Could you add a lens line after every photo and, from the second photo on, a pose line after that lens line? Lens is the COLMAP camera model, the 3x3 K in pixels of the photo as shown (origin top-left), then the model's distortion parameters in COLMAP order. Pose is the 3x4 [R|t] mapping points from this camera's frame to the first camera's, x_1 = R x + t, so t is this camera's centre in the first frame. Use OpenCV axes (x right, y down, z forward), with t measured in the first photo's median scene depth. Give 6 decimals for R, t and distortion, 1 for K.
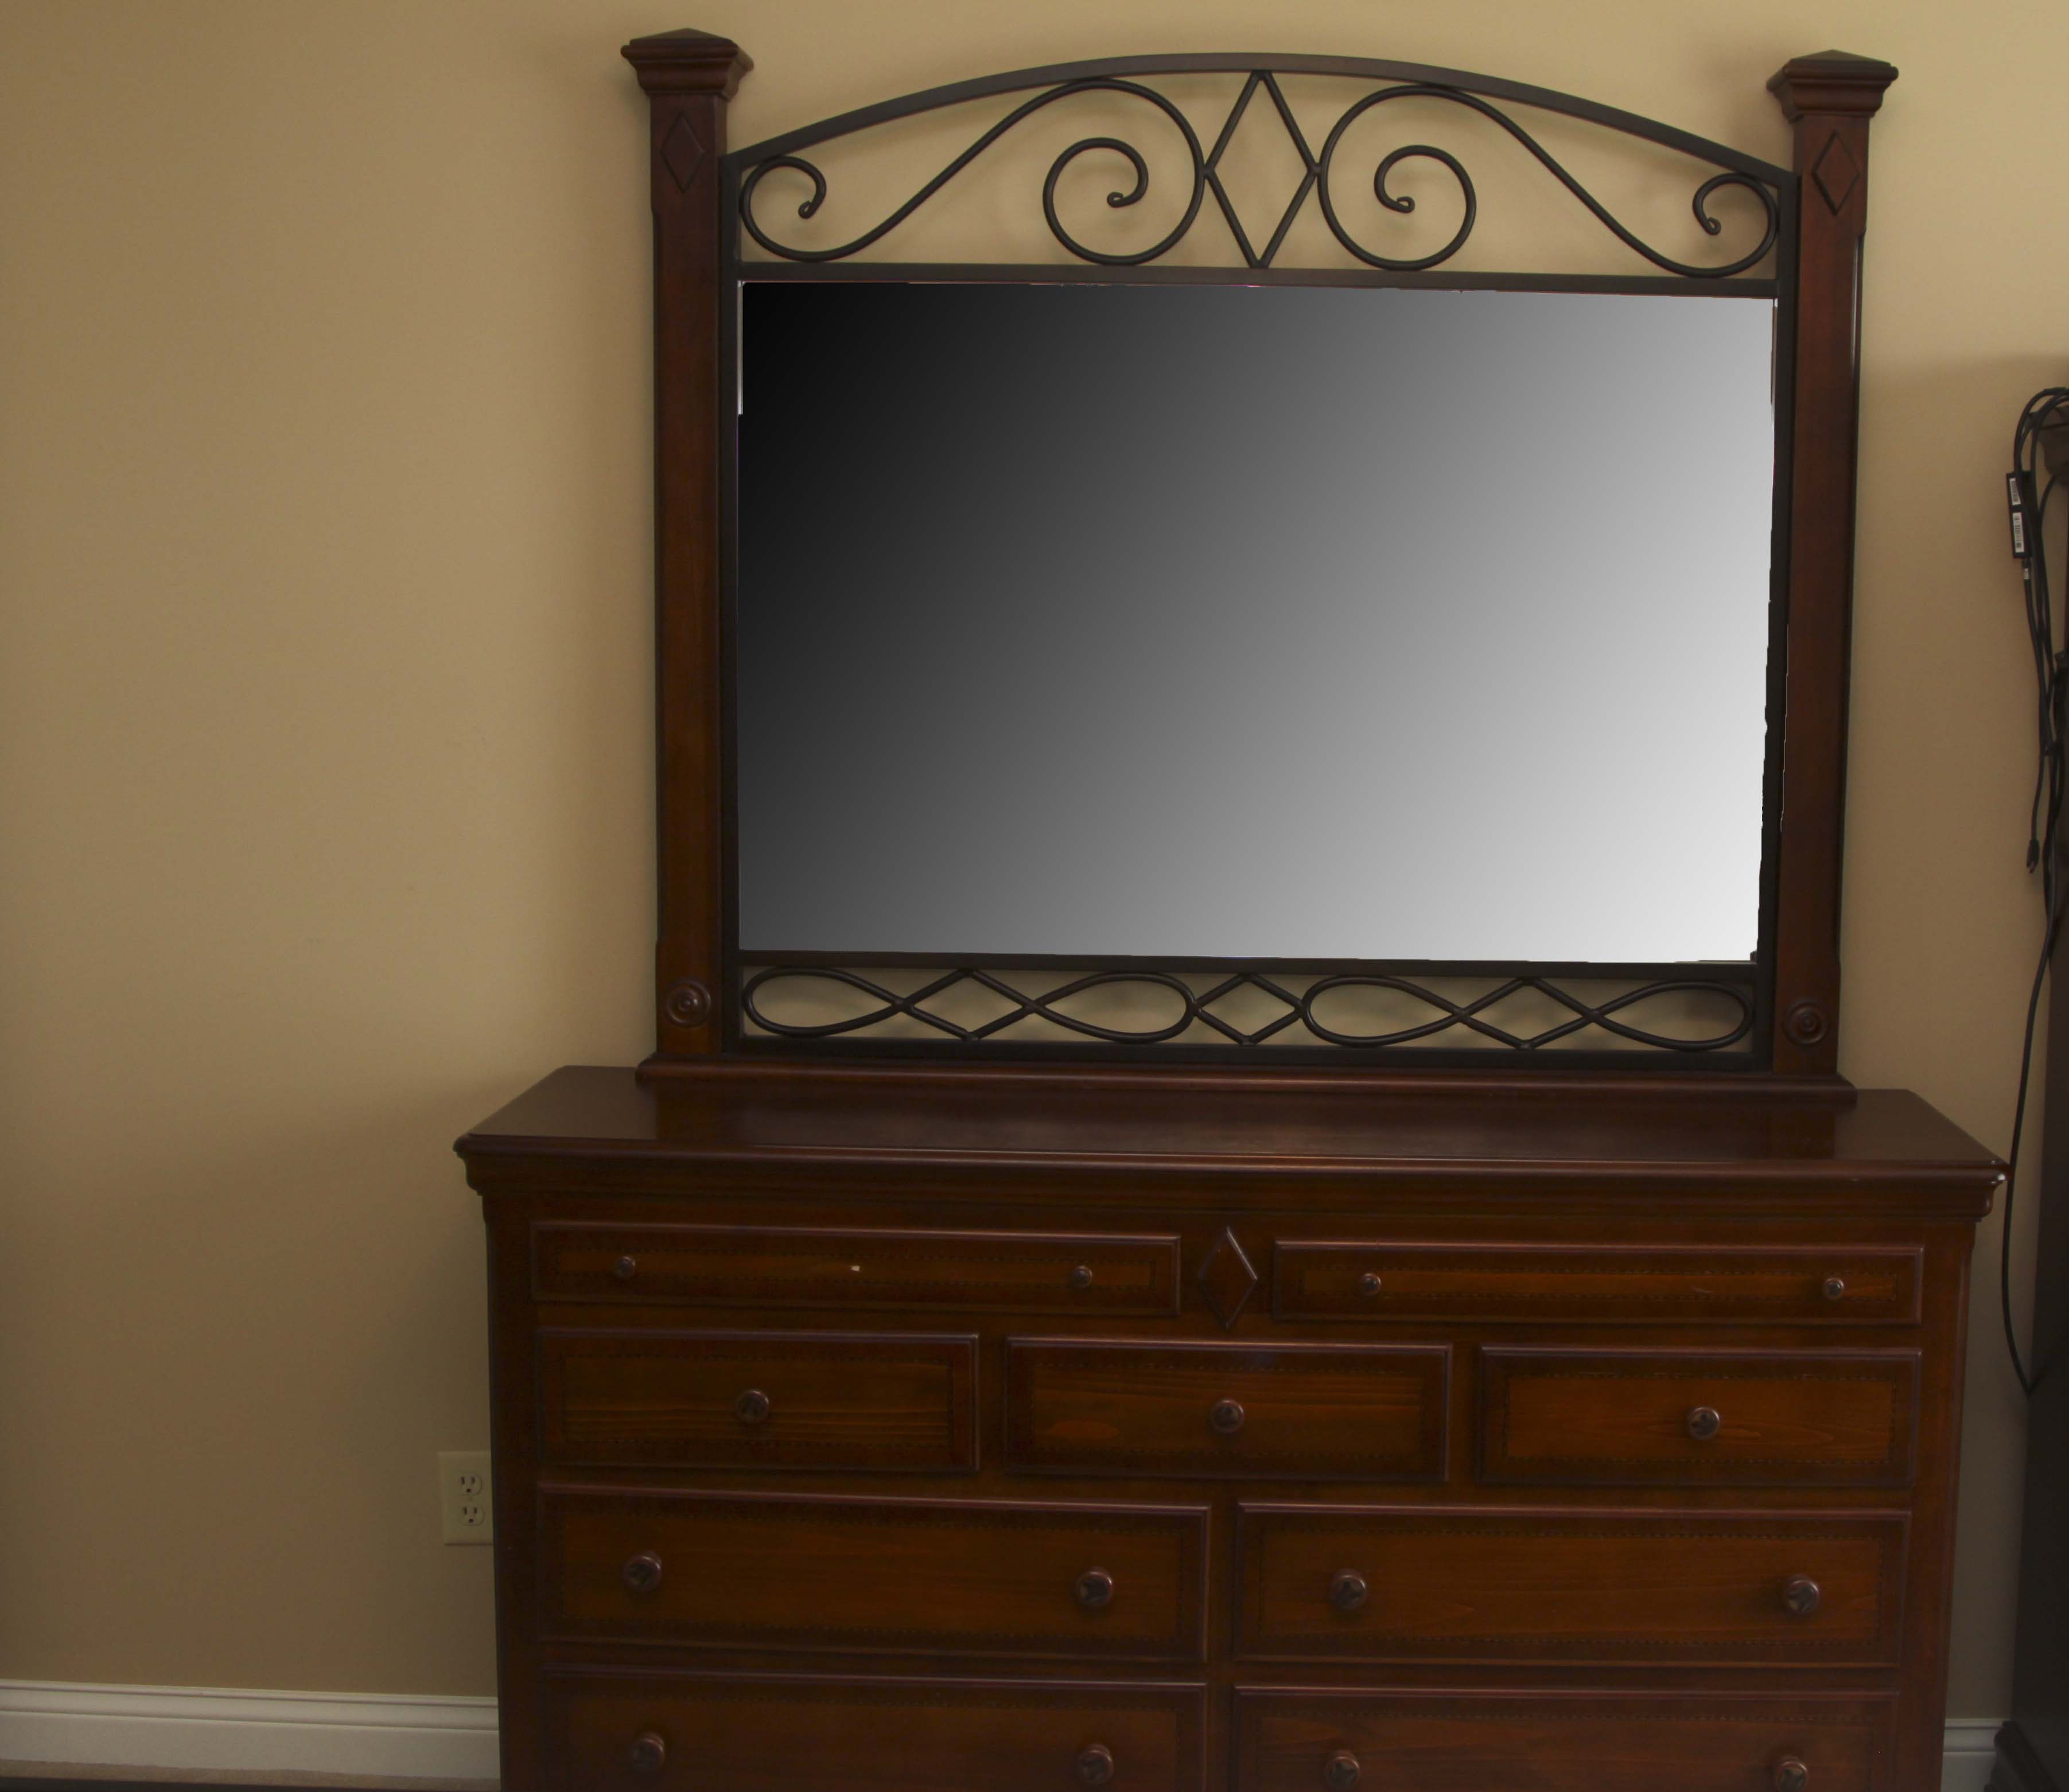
lens RADIAL K [[2912.1, 0, 1238.7], [0, 2912.1, 891.4], [0, 0, 1]] dist [-0.128449, 0.036563]
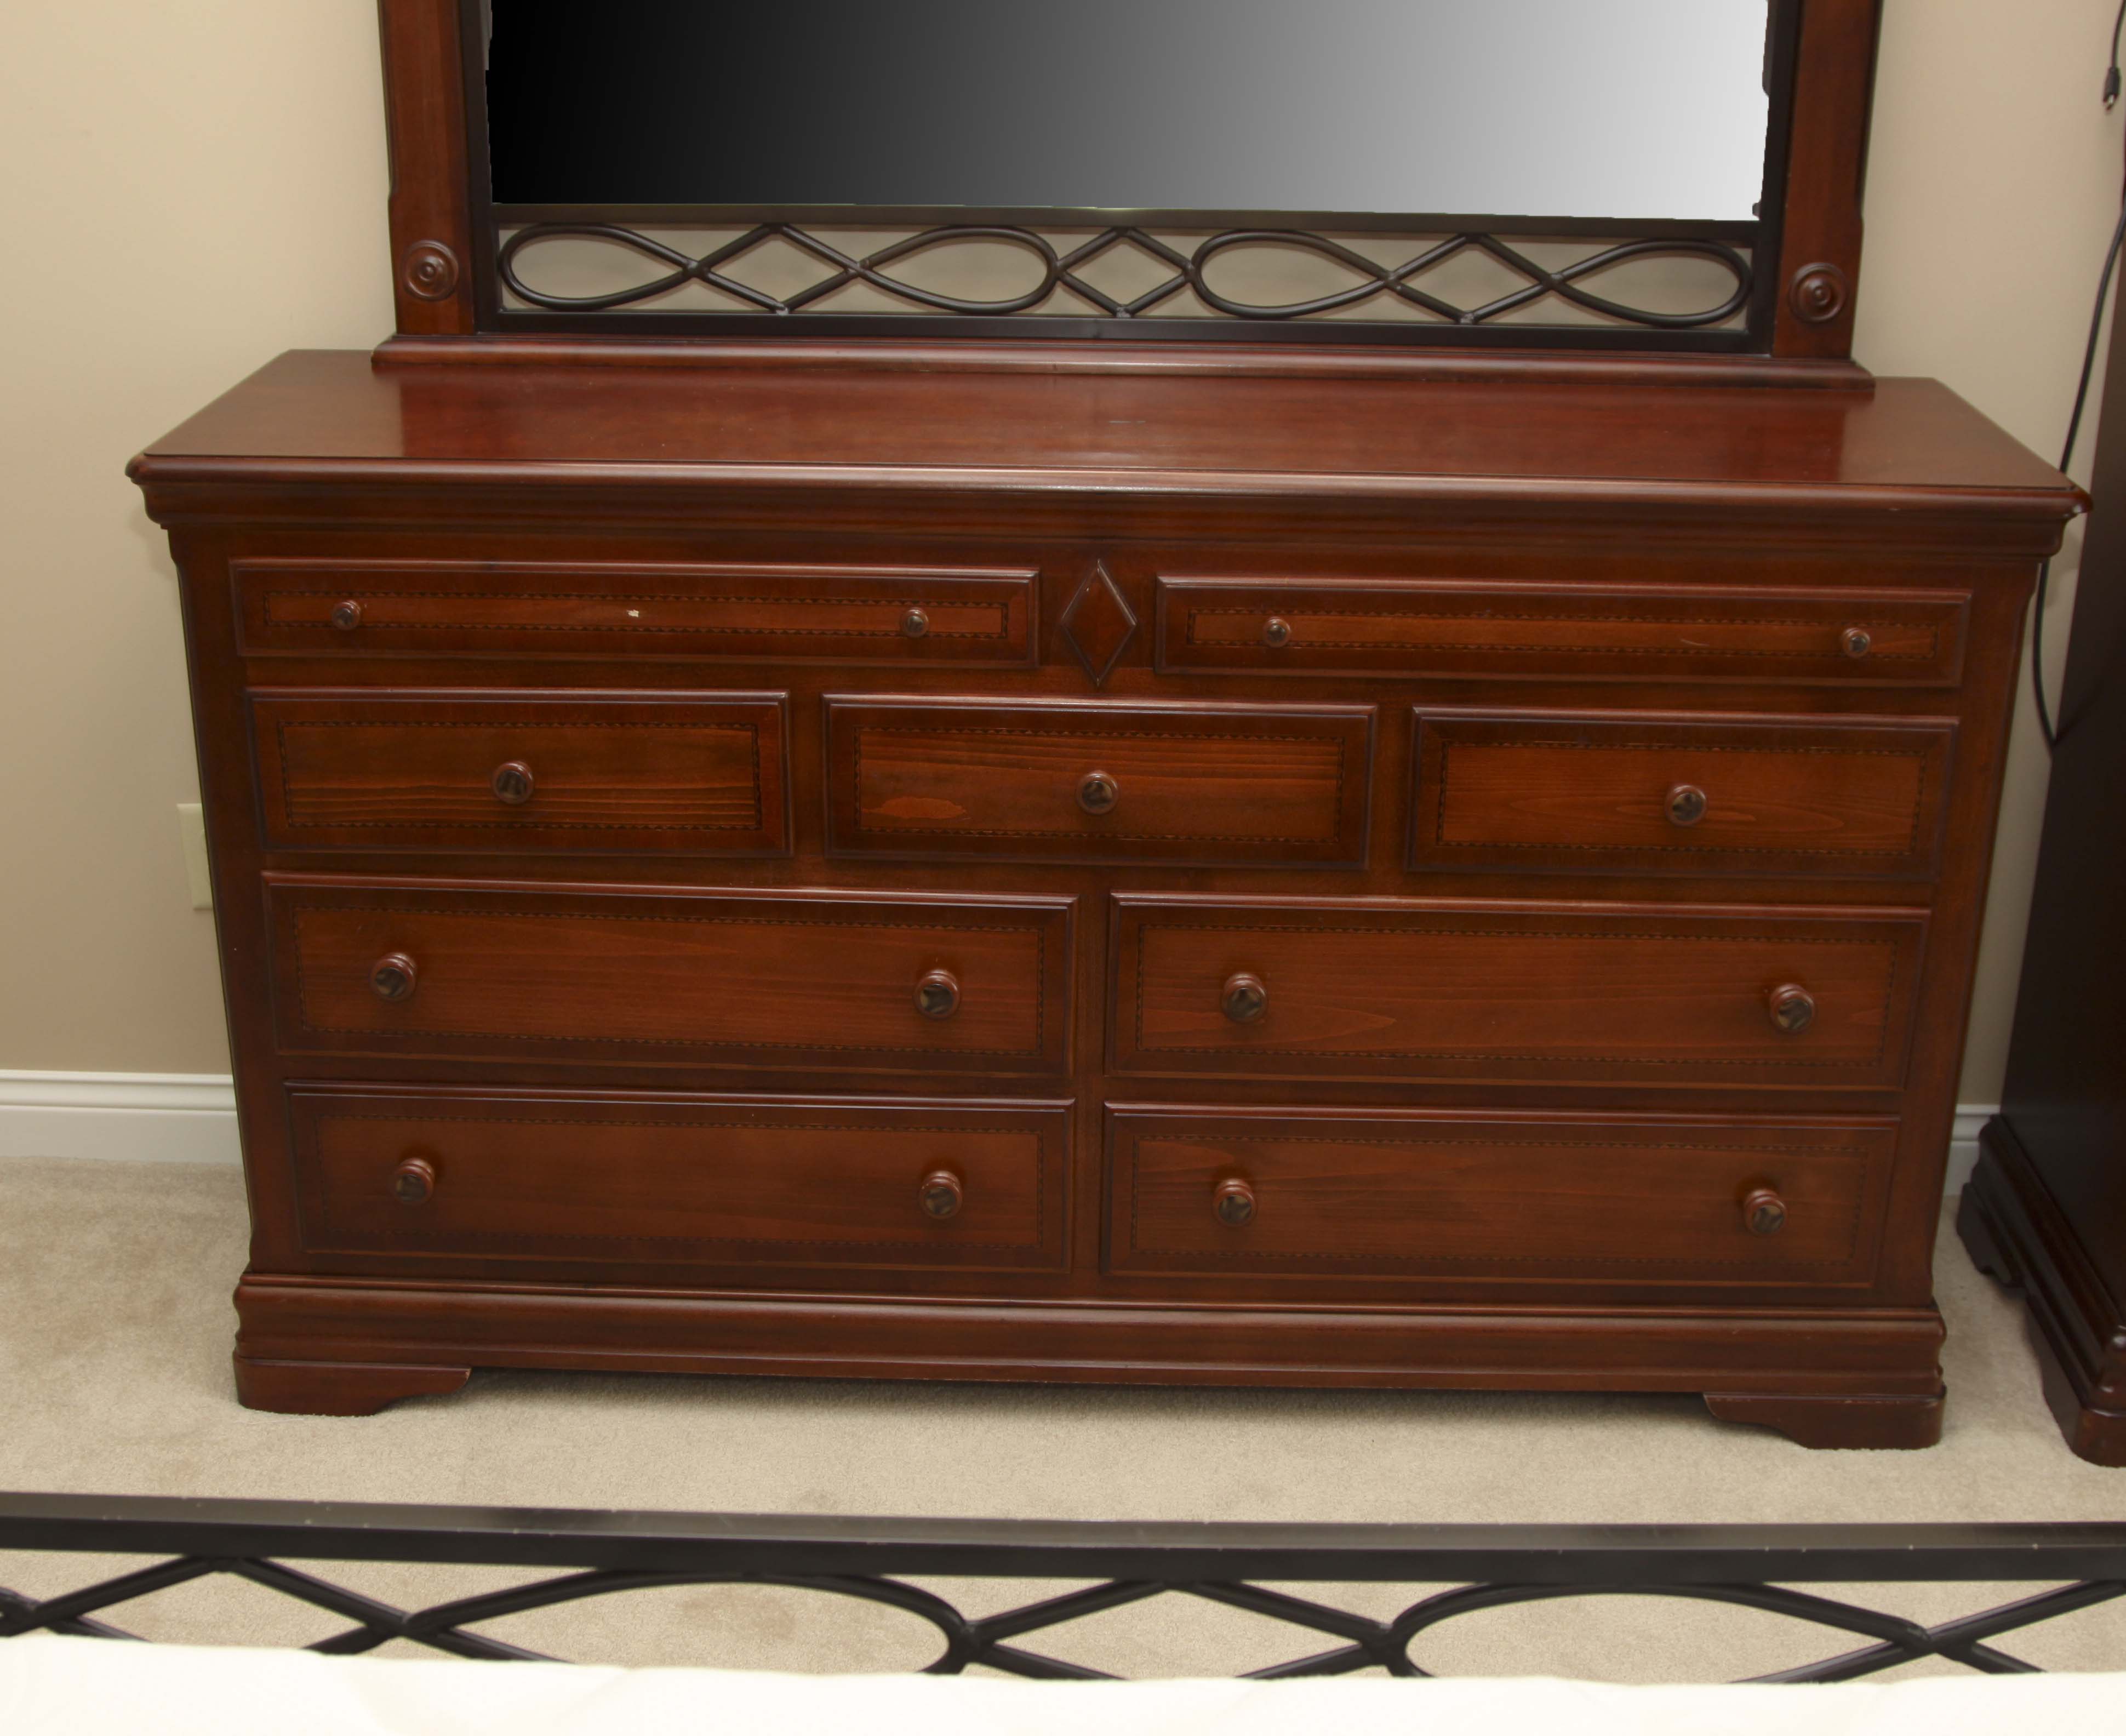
lens RADIAL K [[2797.4, 0, 1063.0], [0, 2797.4, 868.0], [0, 0, 1]] dist [-0.151439, 0.121910]
pose [[0.999817, 0.002207, -0.019021, 0.001167], [0.003018, 0.962761, 0.270338, -0.009677], [0.018910, -0.270346, 0.962578, 0.242501]]
